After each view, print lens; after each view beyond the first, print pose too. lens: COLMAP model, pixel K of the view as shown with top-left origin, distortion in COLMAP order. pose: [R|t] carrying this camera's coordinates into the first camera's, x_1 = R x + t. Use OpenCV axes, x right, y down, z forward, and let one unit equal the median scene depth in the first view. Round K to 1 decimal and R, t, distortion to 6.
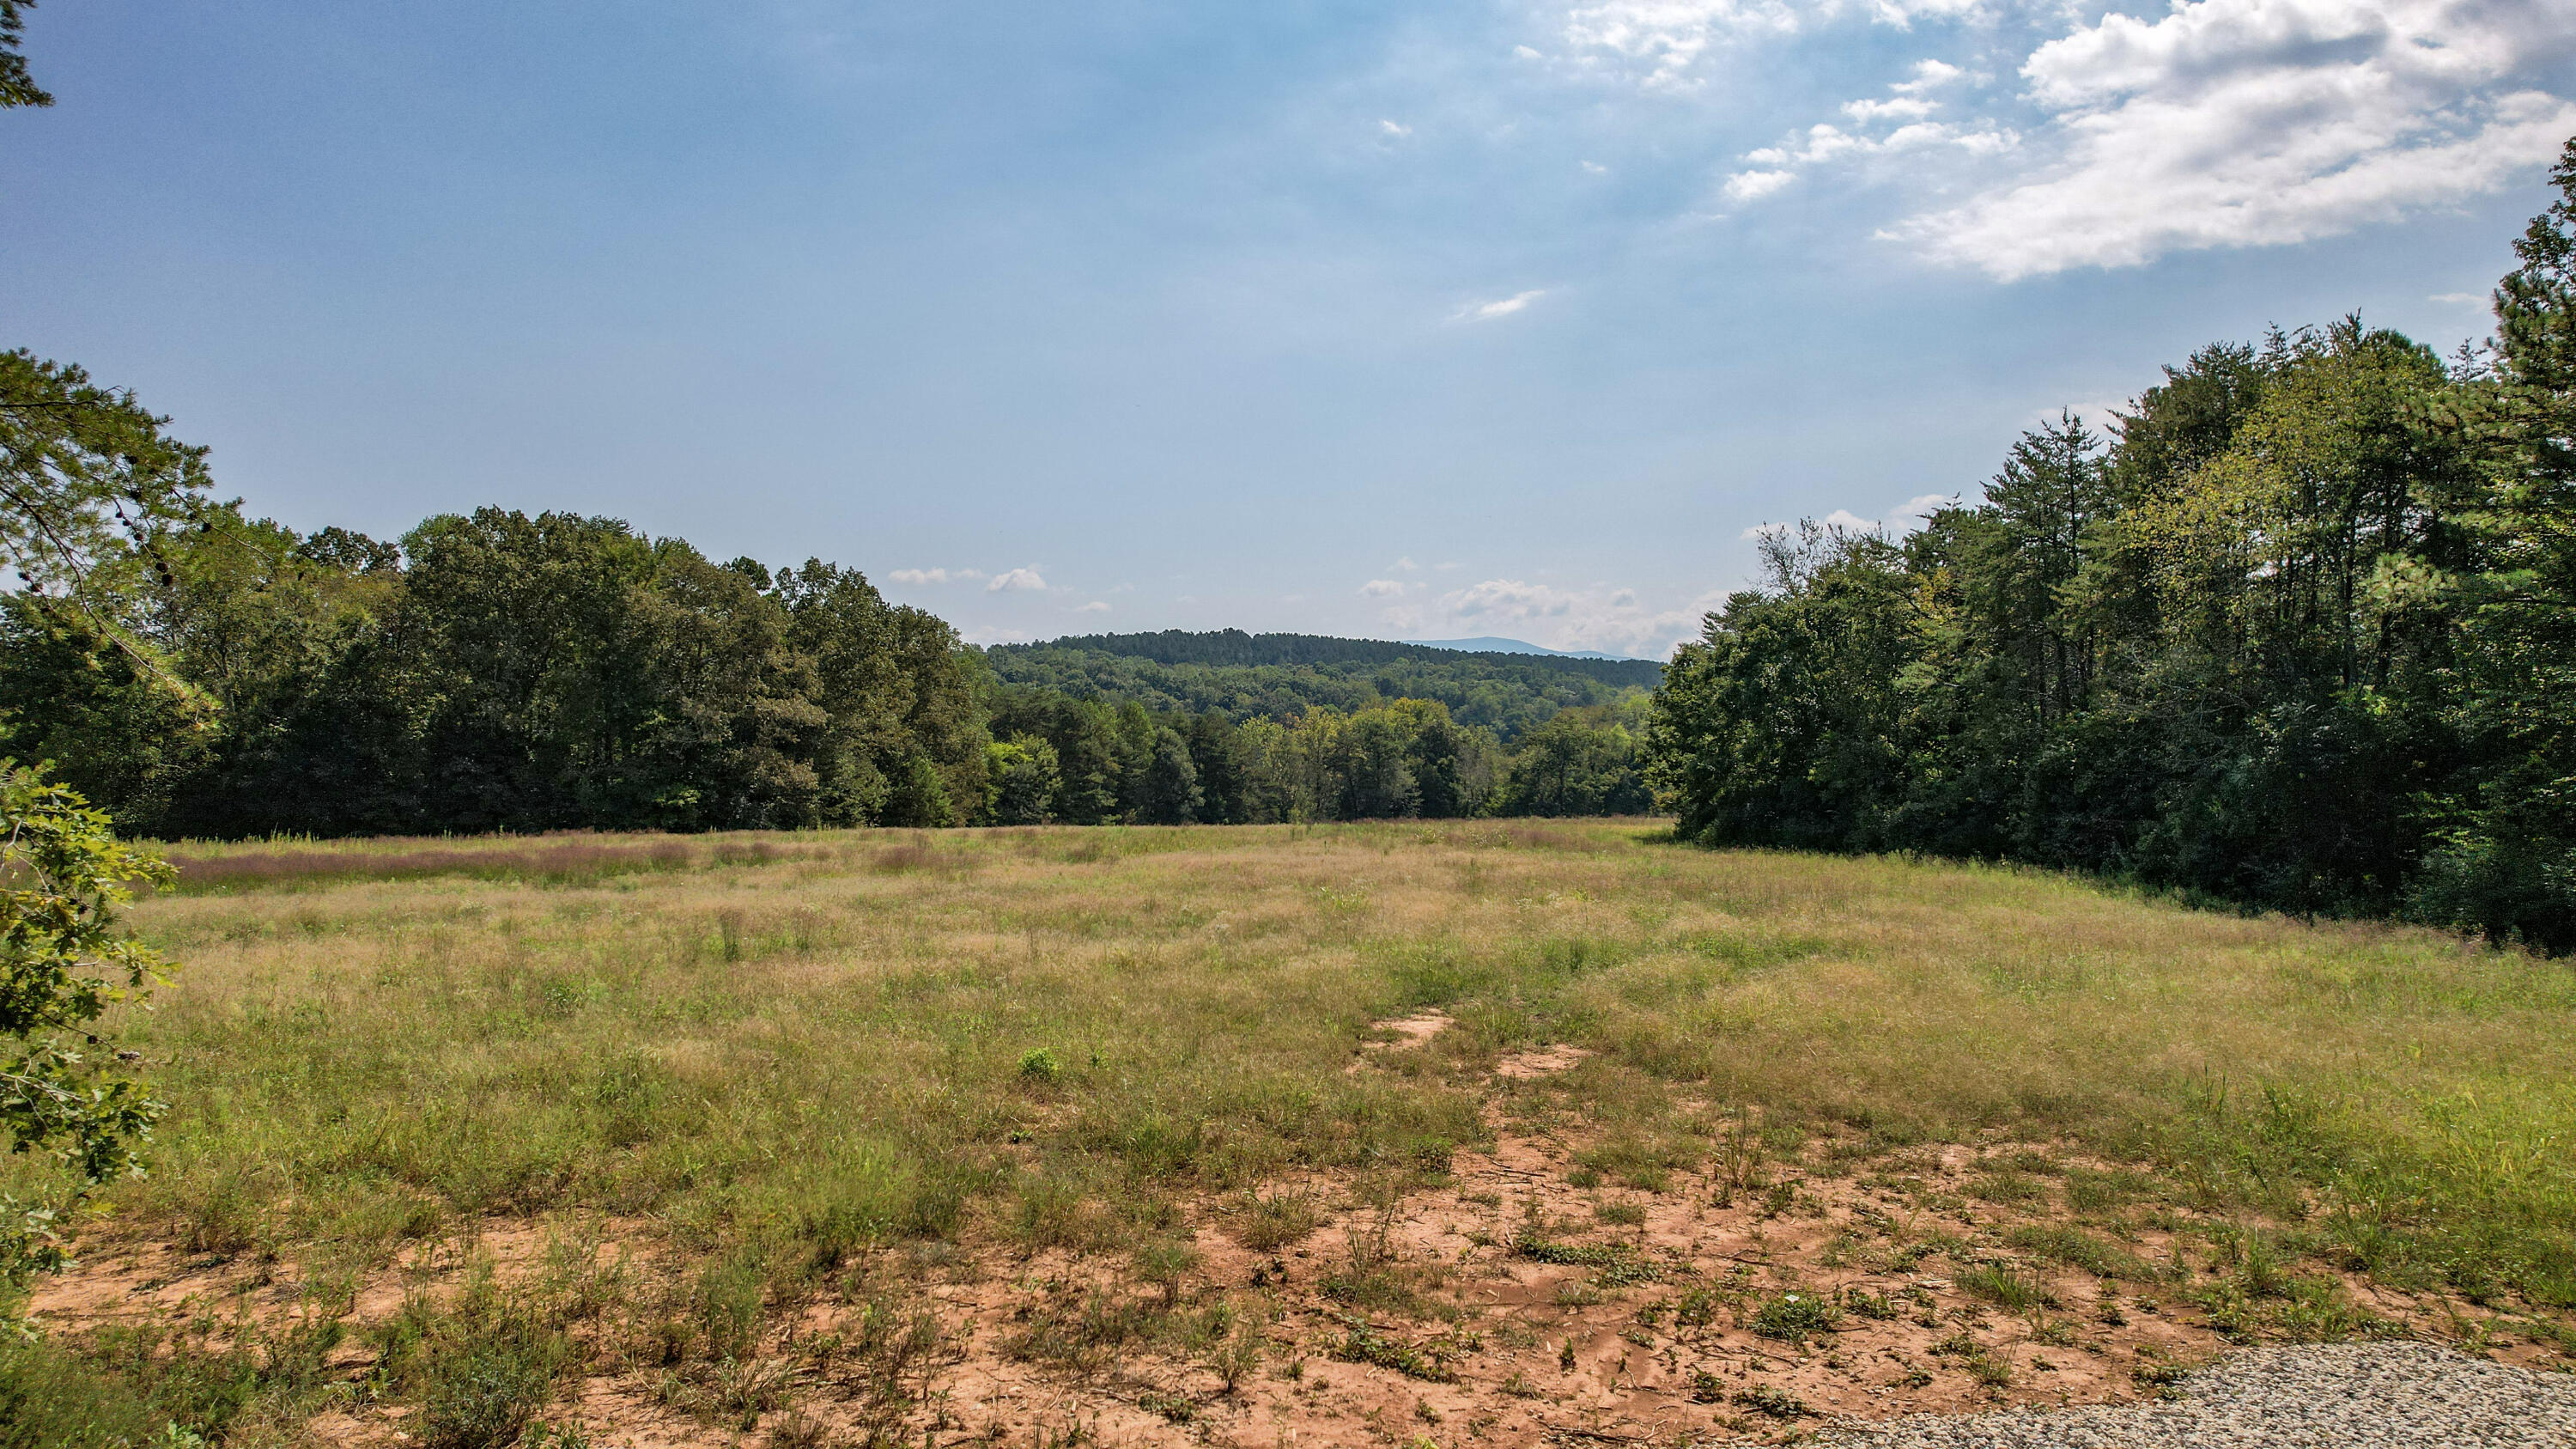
lens RADIAL K [[1638.7, 0, 1286.1], [0, 1638.7, 727.9], [0, 0, 1]] dist [-0.076487, 0.067311]
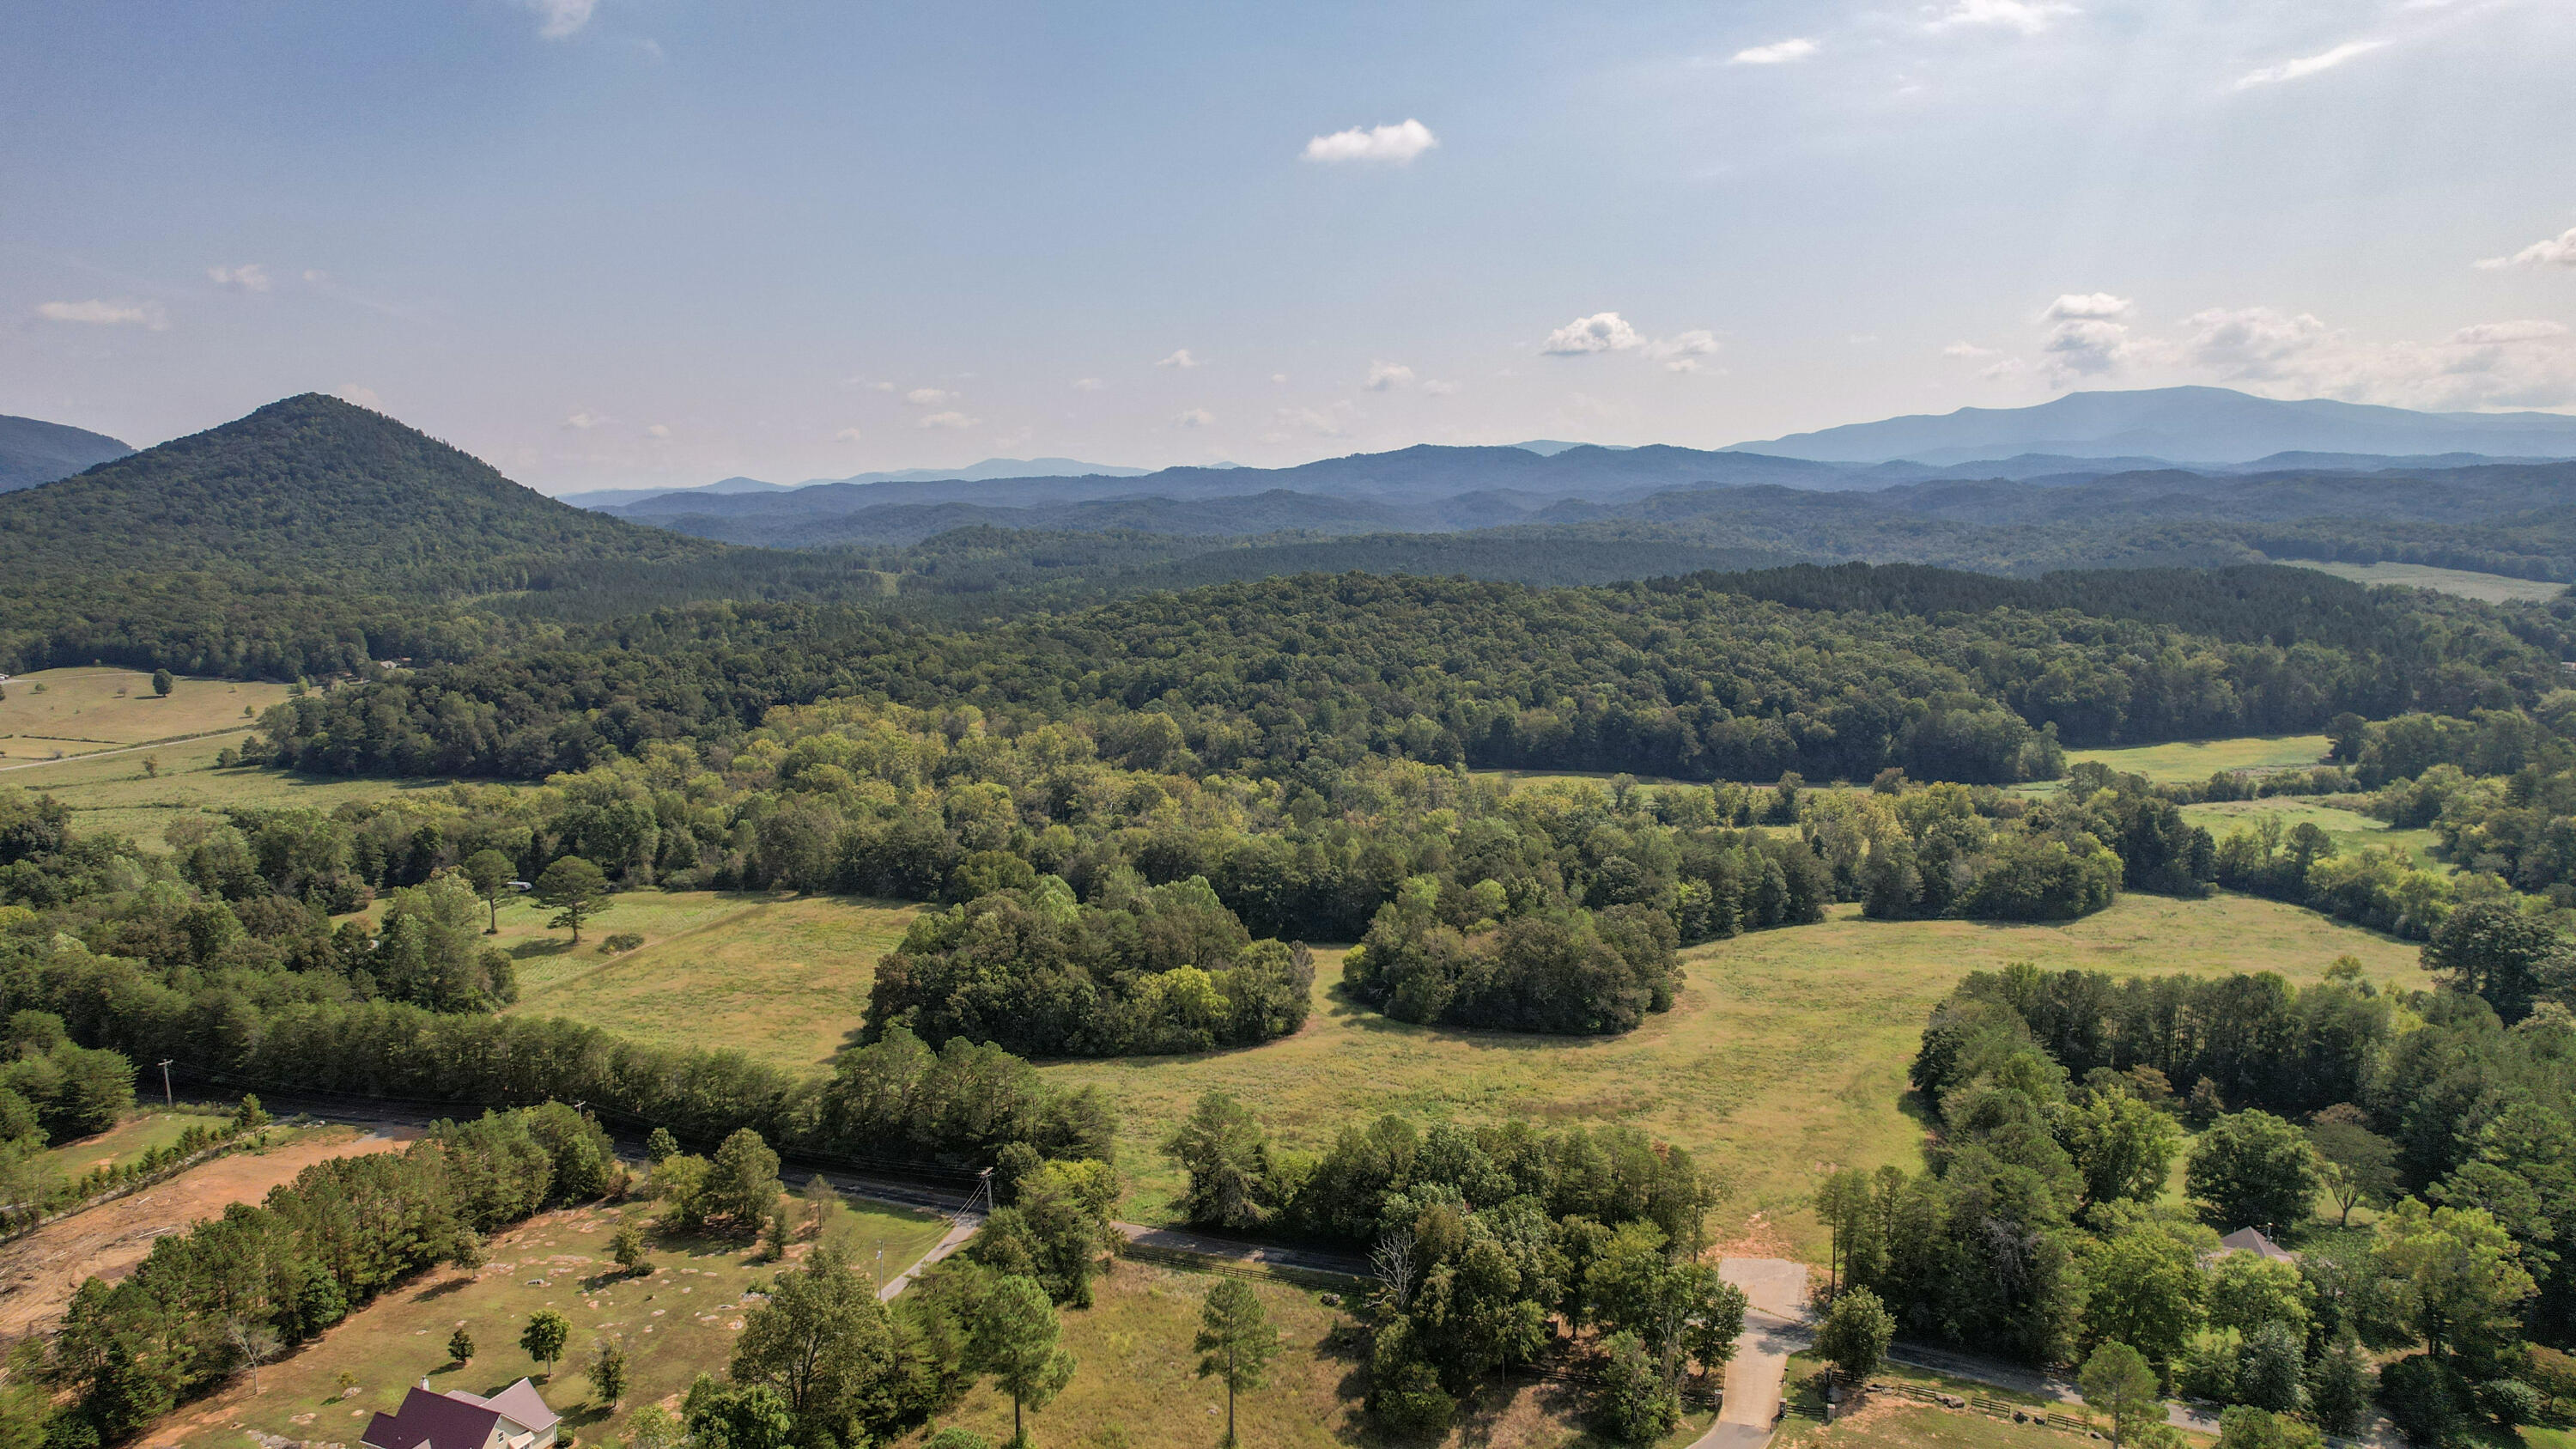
lens RADIAL K [[1638.7, 0, 1286.1], [0, 1638.7, 727.9], [0, 0, 1]] dist [-0.076487, 0.067311]
pose [[0.927262, 0.046282, -0.371543, 0.069298], [0.010054, 0.988895, 0.148276, -0.309655], [0.374279, -0.141226, 0.916499, -0.633379]]
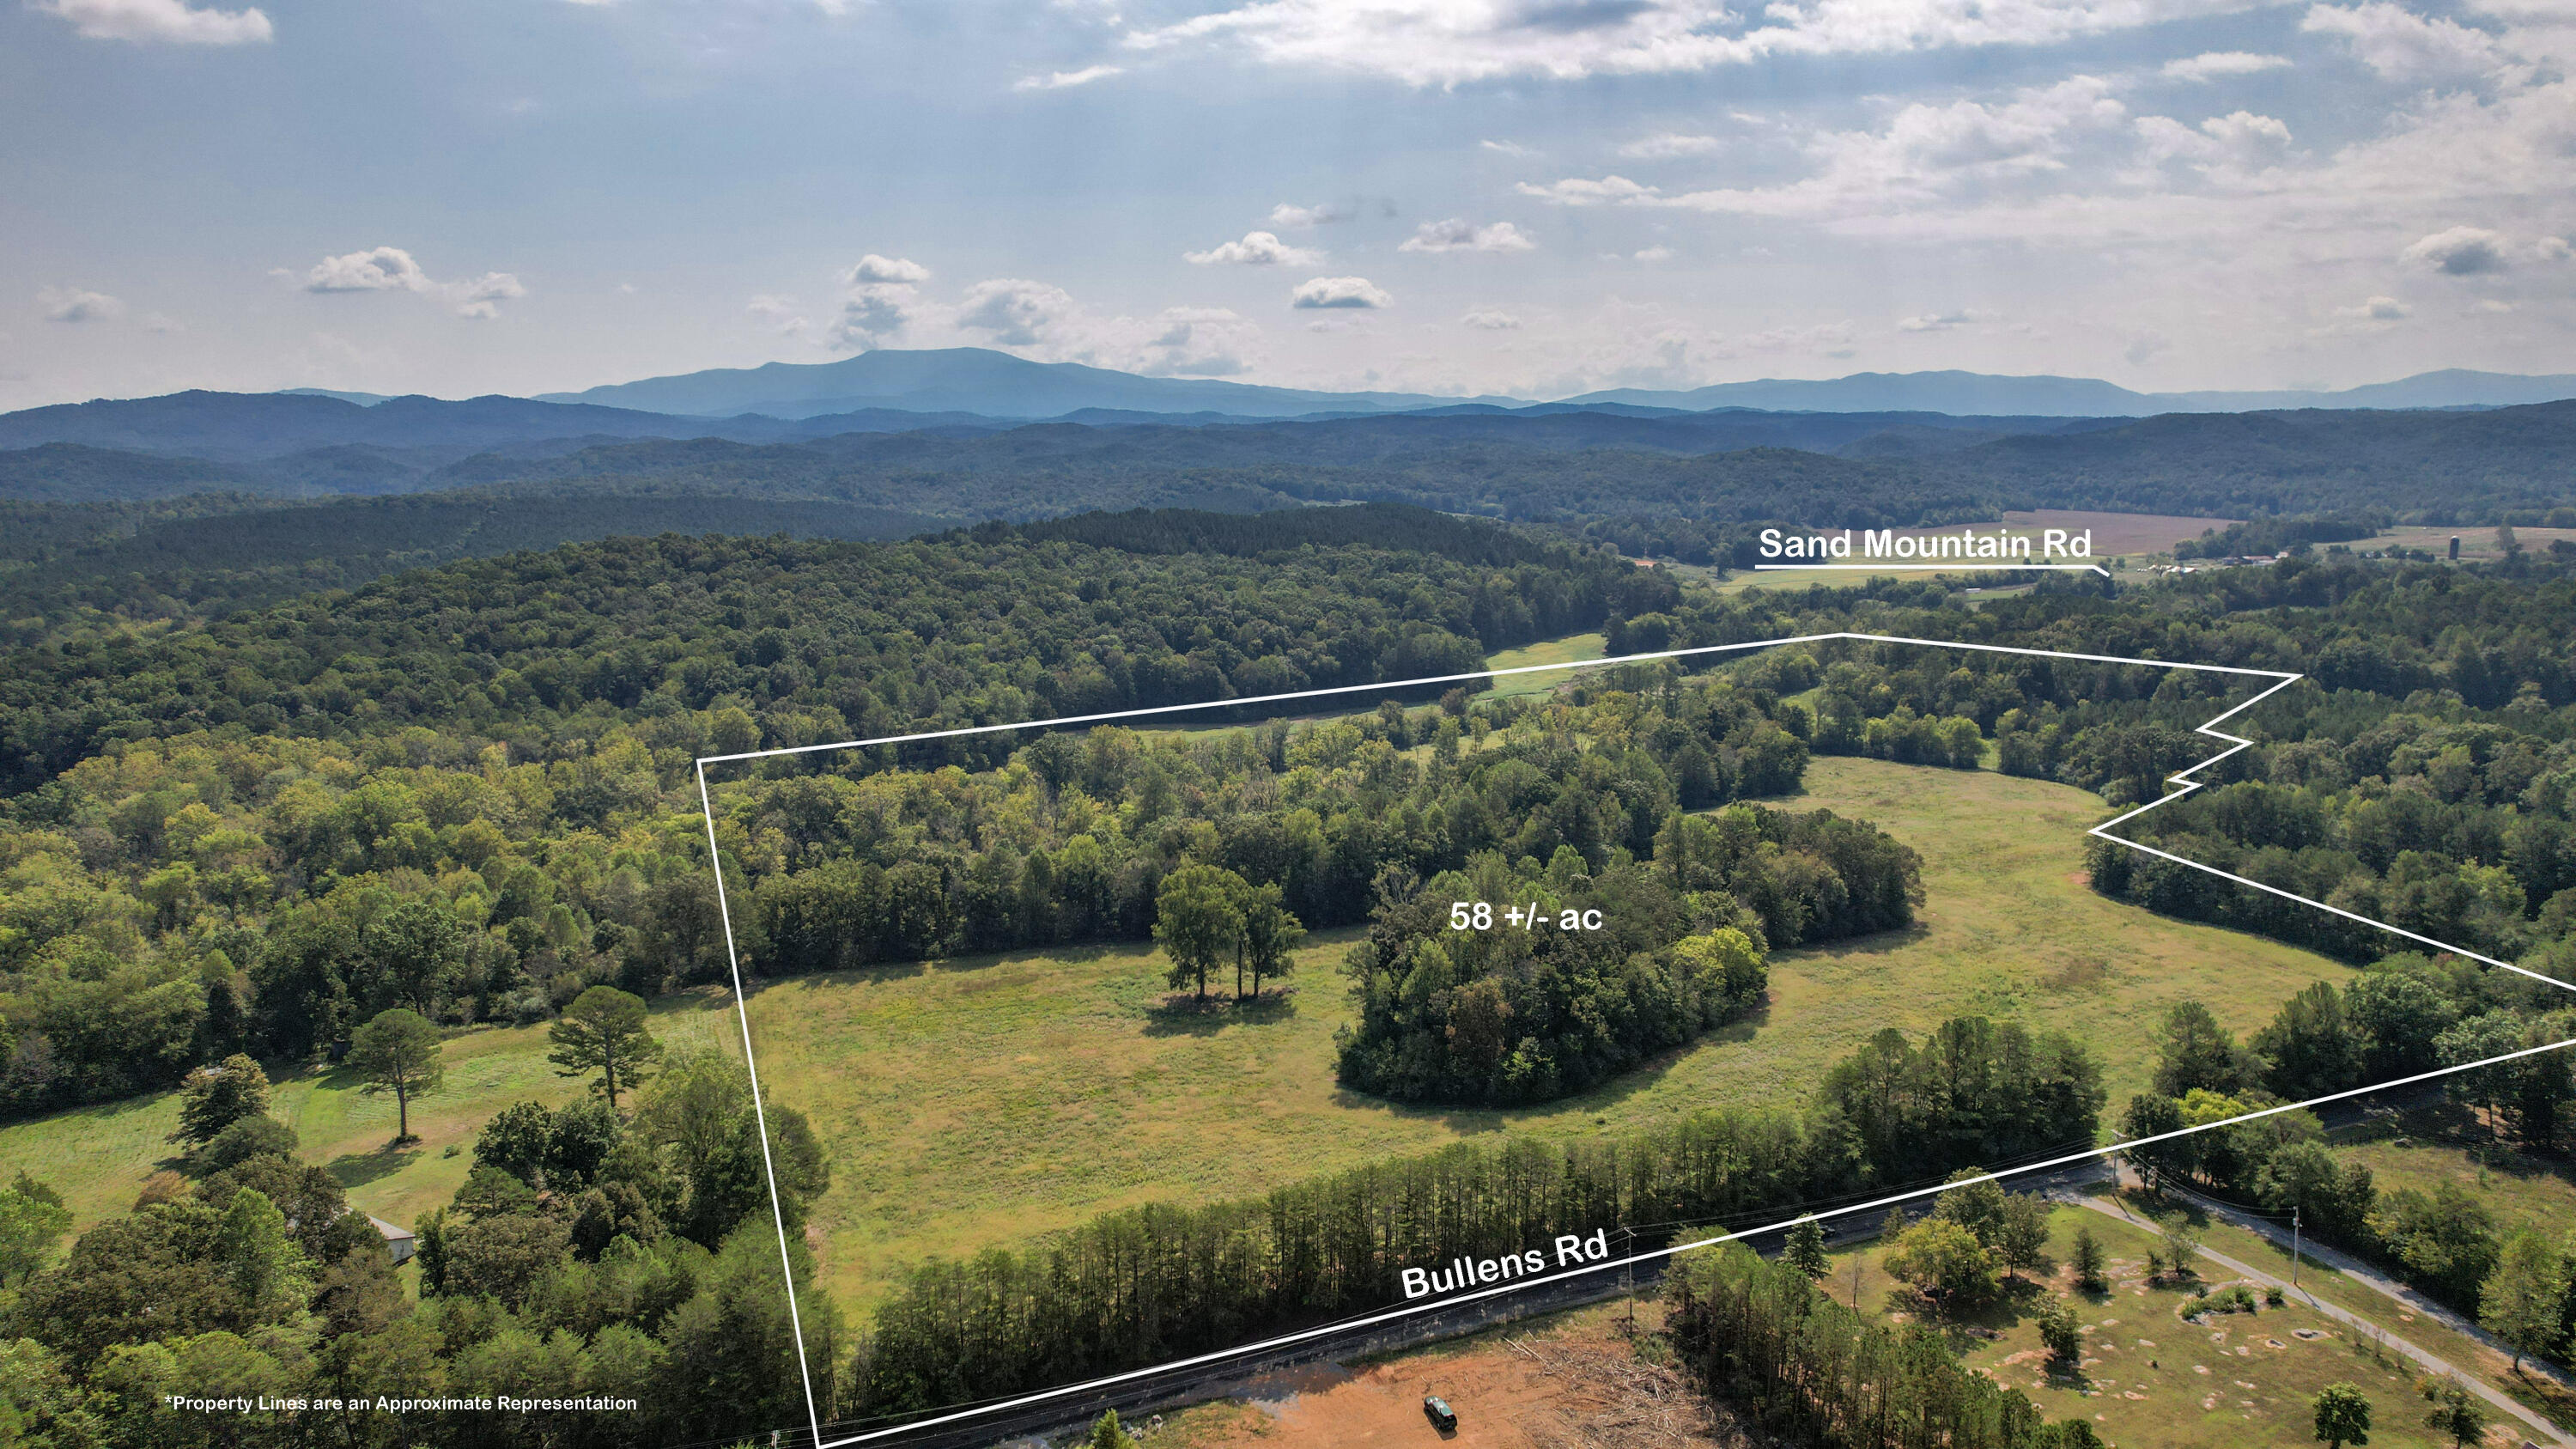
lens RADIAL K [[1636.9, 0, 1288.0], [0, 1636.9, 724.5], [0, 0, 1]] dist [-0.052764, 0.001579]
pose [[0.945672, -0.056785, 0.320124, -0.854135], [-0.000819, 0.984210, 0.177002, -0.304927], [-0.325120, -0.167648, 0.930694, -0.551234]]
